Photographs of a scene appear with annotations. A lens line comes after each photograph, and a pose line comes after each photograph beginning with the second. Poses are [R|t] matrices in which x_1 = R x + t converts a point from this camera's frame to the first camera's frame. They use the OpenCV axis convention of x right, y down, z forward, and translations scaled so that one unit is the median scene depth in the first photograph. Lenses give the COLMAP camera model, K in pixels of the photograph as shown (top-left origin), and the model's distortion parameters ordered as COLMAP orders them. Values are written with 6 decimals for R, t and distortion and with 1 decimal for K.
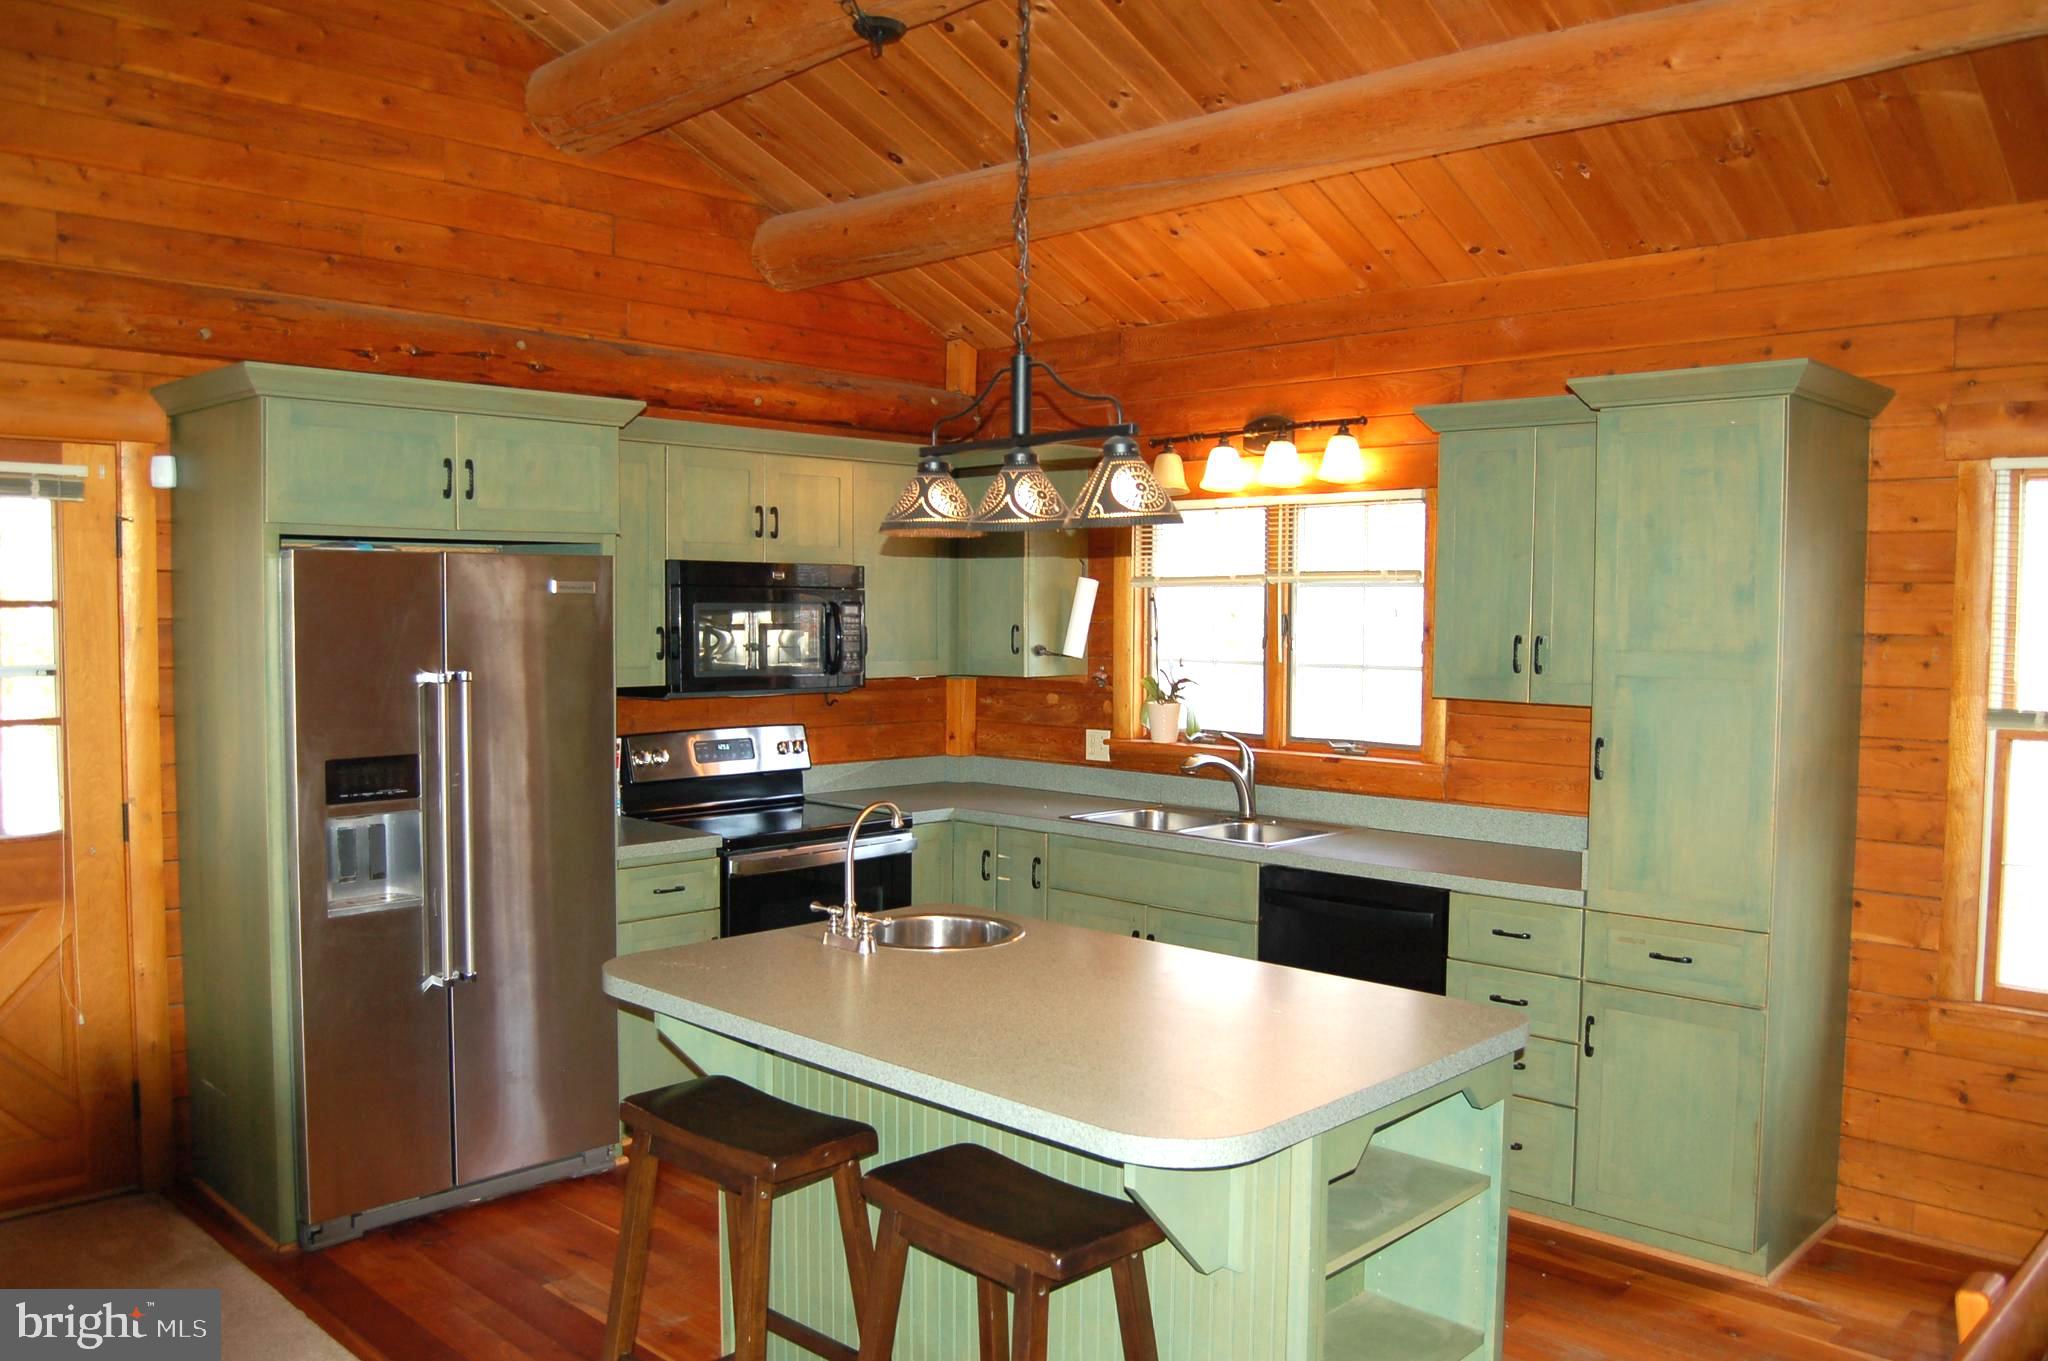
lens RADIAL K [[1589.6, 0, 1024.0], [0, 1589.6, 680.5], [0, 0, 1]] dist [-0.016343, 0.004194]
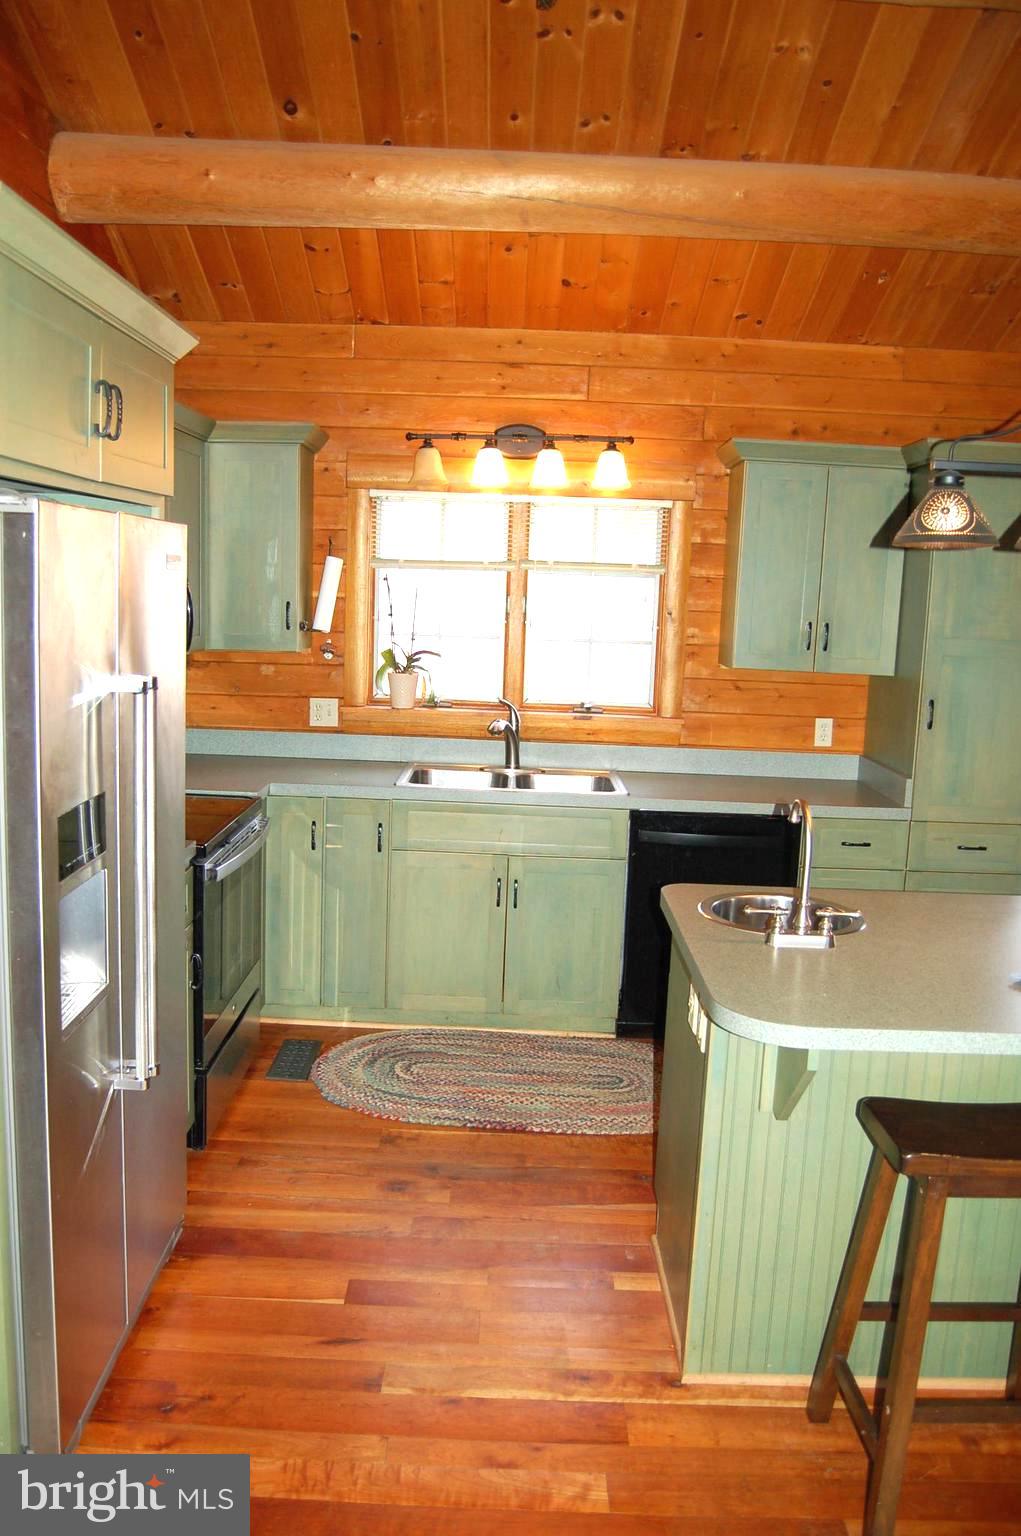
lens RADIAL K [[1192.2, 0, 510.5], [0, 1192.2, 768.0], [0, 0, 1]] dist [-0.016343, 0.004194]
pose [[0.738657, -0.080242, 0.669288, -0.459411], [-0.000751, 0.992791, 0.119855, -0.021958], [-0.674081, -0.089034, 0.733272, 0.348605]]
